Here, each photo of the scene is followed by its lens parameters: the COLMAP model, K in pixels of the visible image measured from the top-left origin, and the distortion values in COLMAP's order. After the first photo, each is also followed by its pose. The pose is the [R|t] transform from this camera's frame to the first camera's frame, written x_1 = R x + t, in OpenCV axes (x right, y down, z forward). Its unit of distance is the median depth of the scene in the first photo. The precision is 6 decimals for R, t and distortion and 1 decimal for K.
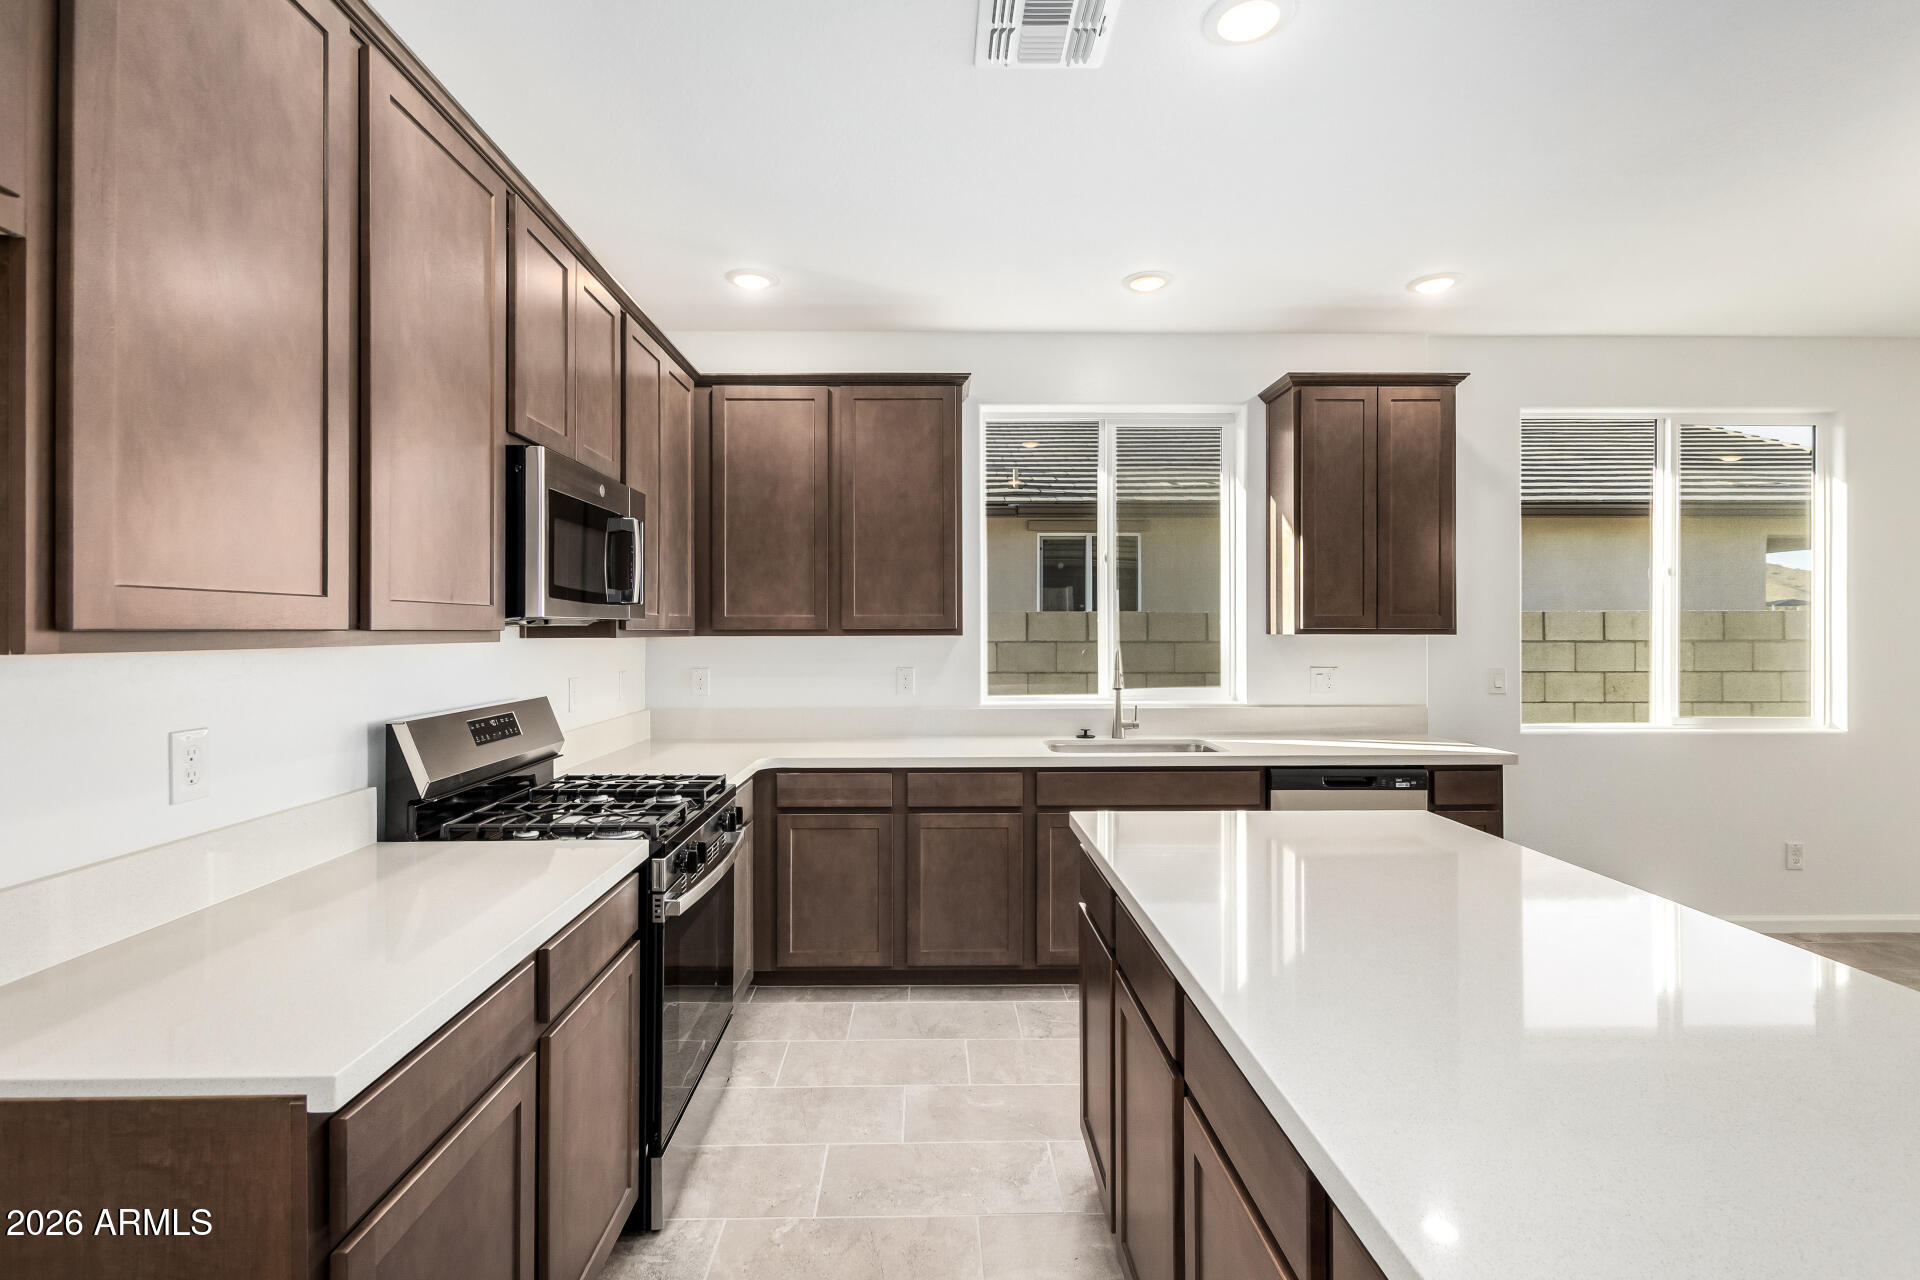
lens RADIAL K [[885.3, 0, 953.5], [0, 885.3, 627.6], [0, 0, 1]] dist [0.002244, -0.000661]
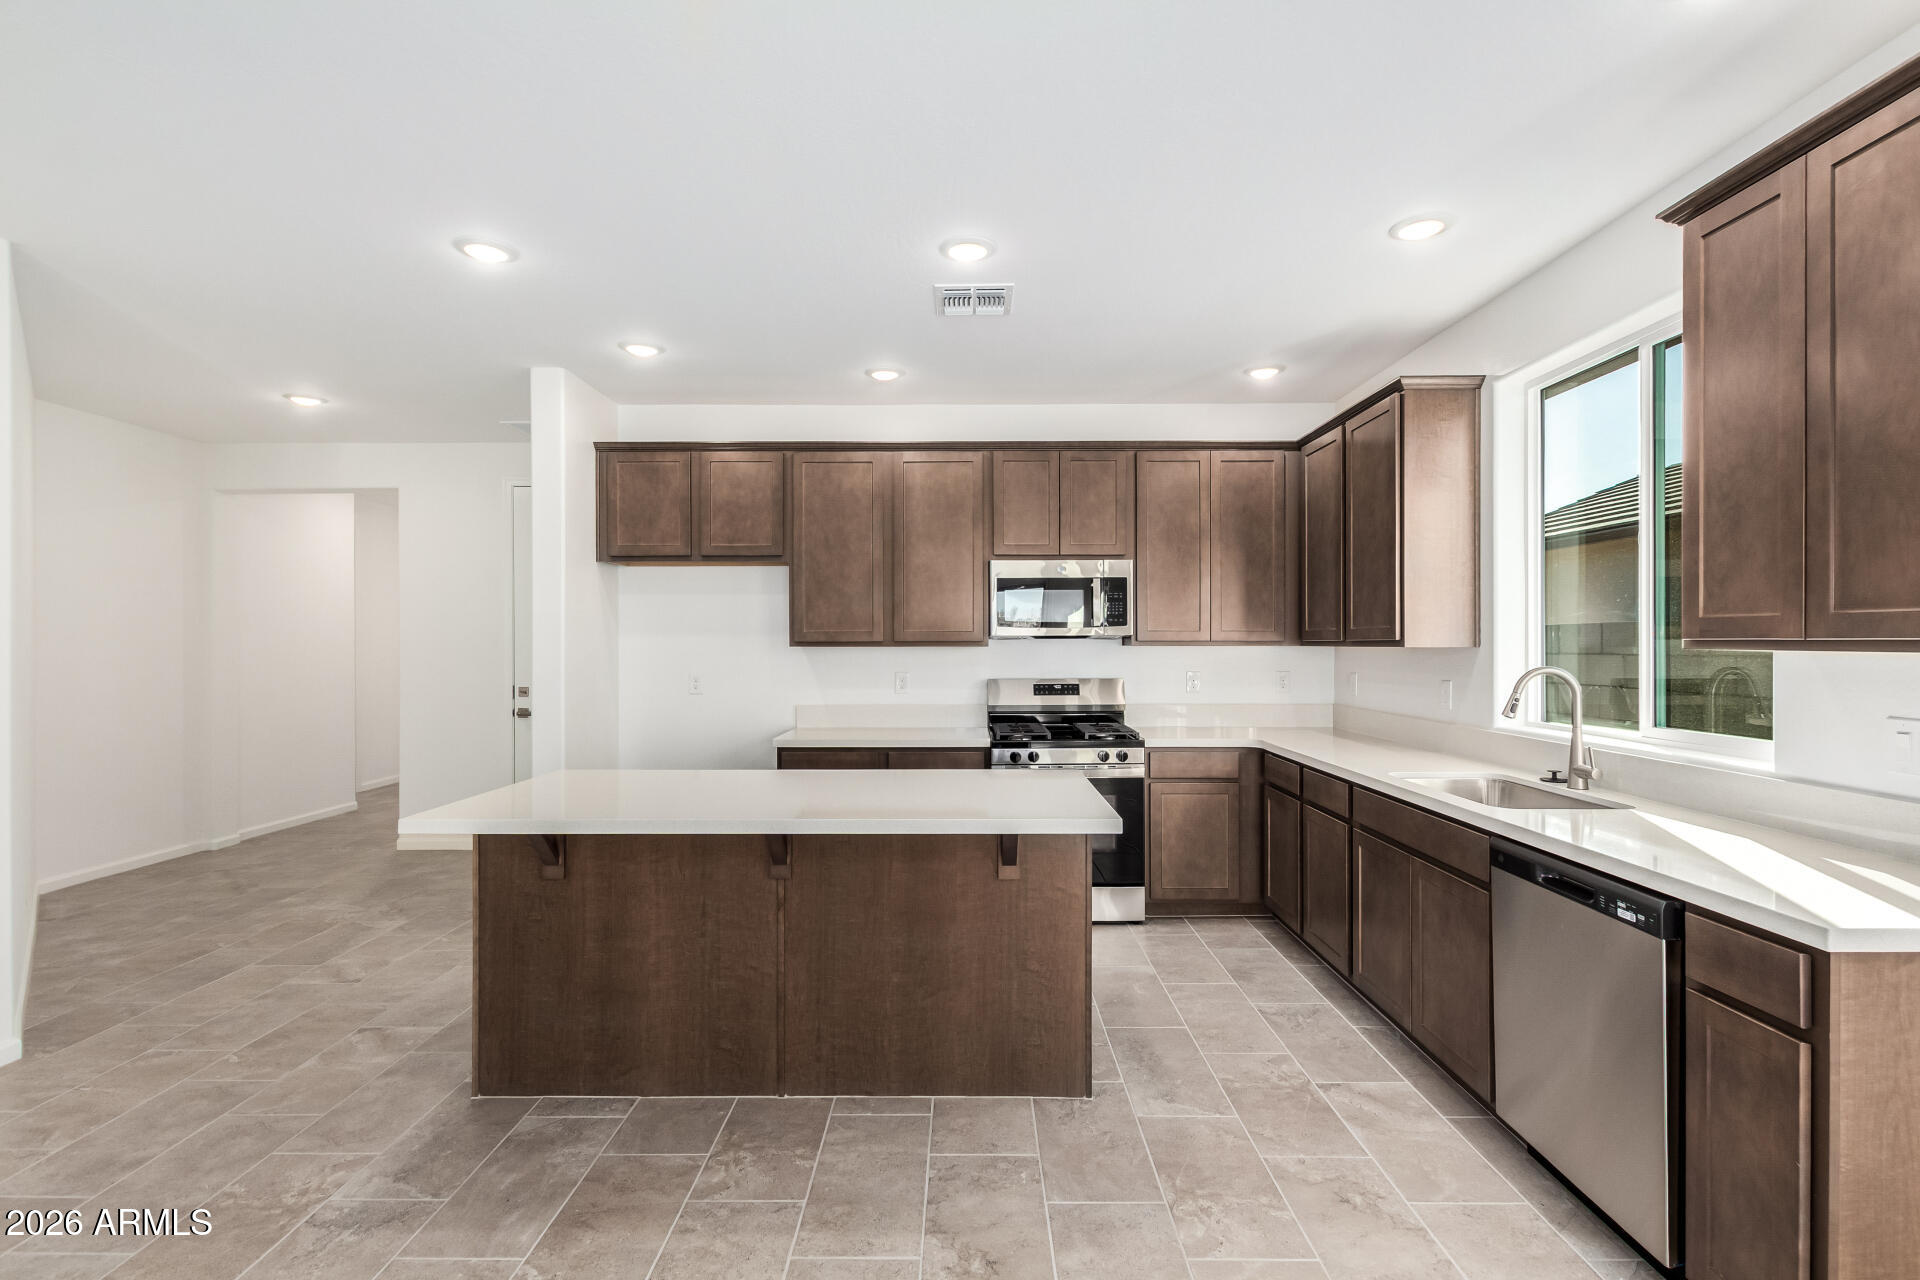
lens RADIAL K [[885.3, 0, 957.0], [0, 885.3, 639.0], [0, 0, 1]] dist [0.002244, -0.000661]
pose [[-0.029688, -0.001743, -0.999558, 1.009048], [0.003284, 0.999993, -0.001841, 0.000386], [0.999554, -0.003337, -0.029682, 0.546241]]
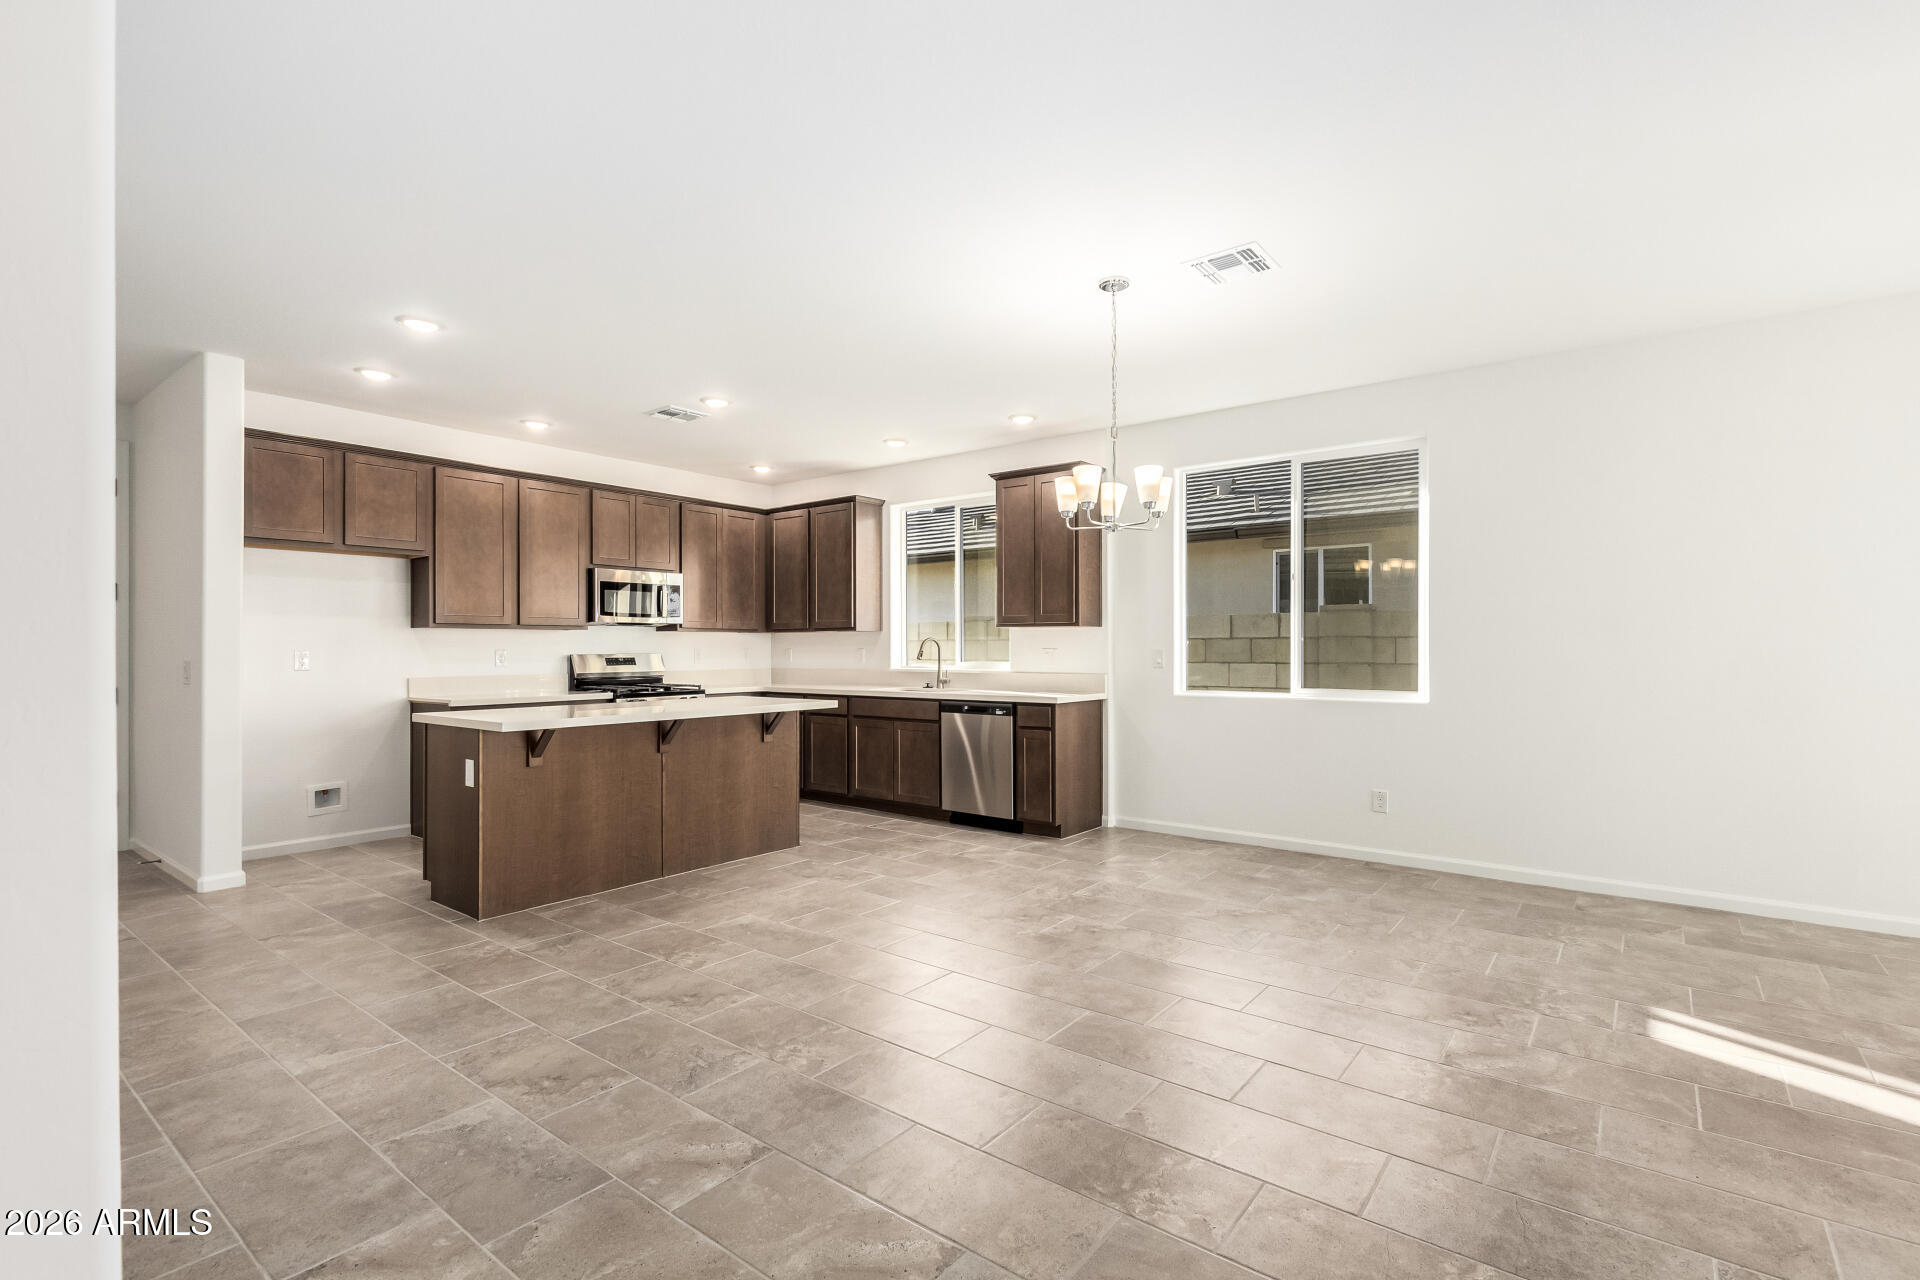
lens RADIAL K [[885.3, 0, 974.5], [0, 885.3, 646.1], [0, 0, 1]] dist [0.002244, -0.000661]
pose [[0.781415, -0.002722, -0.624006, 1.436059], [0.002815, 0.999996, -0.000836, 0.045765], [0.624006, -0.001103, 0.781419, -0.353208]]
